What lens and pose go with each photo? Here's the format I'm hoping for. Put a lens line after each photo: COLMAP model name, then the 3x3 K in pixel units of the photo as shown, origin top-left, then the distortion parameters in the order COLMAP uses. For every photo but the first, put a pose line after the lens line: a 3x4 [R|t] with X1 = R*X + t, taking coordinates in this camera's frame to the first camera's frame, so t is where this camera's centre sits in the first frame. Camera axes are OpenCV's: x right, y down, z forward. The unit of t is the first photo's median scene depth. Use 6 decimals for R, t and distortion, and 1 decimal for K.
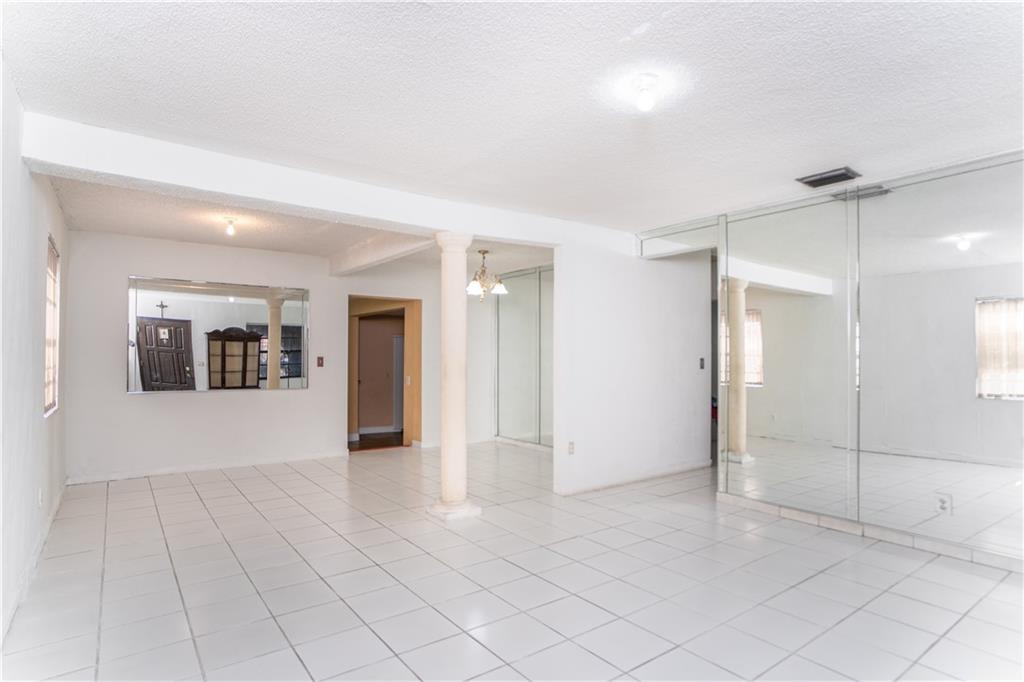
lens RADIAL K [[531.6, 0, 511.5], [0, 531.6, 348.2], [0, 0, 1]] dist [0.005468, 0.001542]
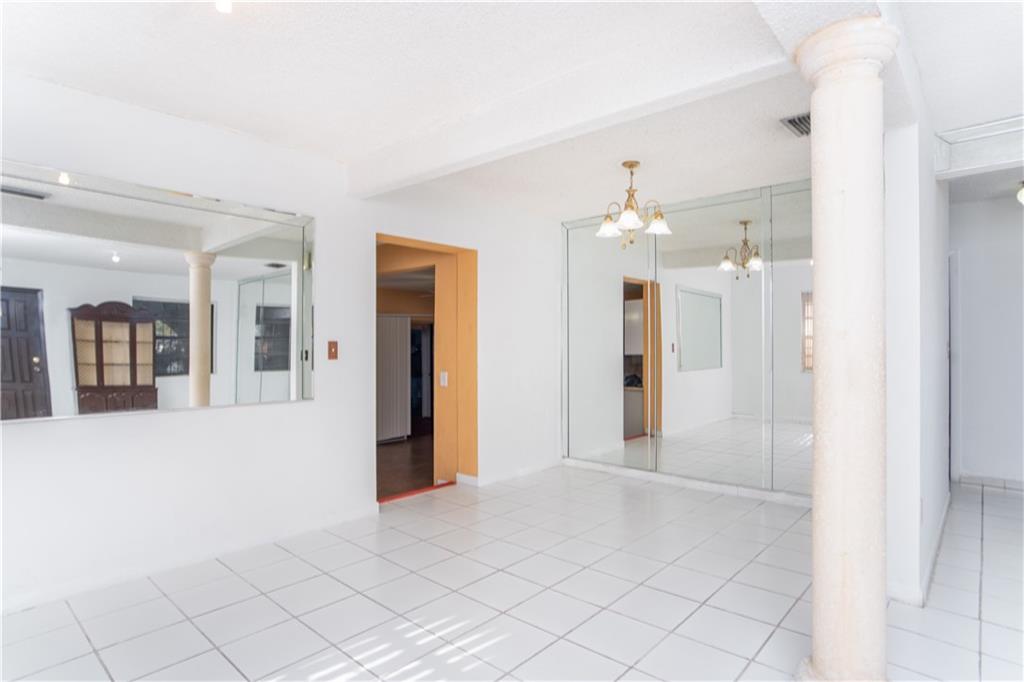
lens RADIAL K [[531.6, 0, 515.8], [0, 531.6, 346.1], [0, 0, 1]] dist [0.005468, 0.001542]
pose [[0.980806, 0.001804, 0.194979, -0.149067], [-0.004690, 0.999886, 0.014339, 0.007013], [-0.194931, -0.014978, 0.980703, 0.222206]]
